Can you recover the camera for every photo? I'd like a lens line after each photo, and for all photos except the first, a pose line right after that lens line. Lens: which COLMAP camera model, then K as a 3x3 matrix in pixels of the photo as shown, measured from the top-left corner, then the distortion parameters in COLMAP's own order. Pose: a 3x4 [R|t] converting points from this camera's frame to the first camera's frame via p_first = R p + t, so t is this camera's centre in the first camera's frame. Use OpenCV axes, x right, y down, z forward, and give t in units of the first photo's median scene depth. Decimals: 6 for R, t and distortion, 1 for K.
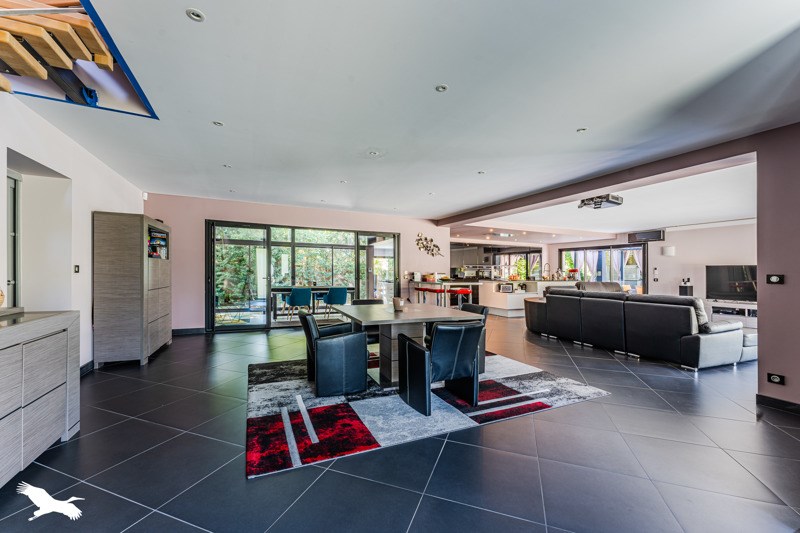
lens RADIAL K [[319.2, 0, 397.9], [0, 319.2, 269.7], [0, 0, 1]] dist [-0.001740, -0.001045]
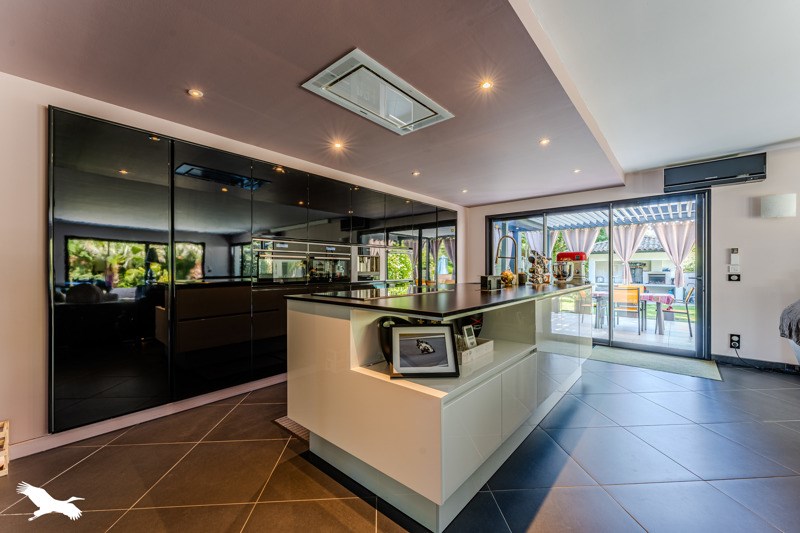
lens RADIAL K [[319.2, 0, 398.3], [0, 319.2, 272.5], [0, 0, 1]] dist [-0.001740, -0.001045]
pose [[0.915458, -0.014304, 0.402159, 0.197475], [0.008104, 0.999821, 0.017114, 0.011824], [-0.402332, -0.012408, 0.915410, 0.650281]]
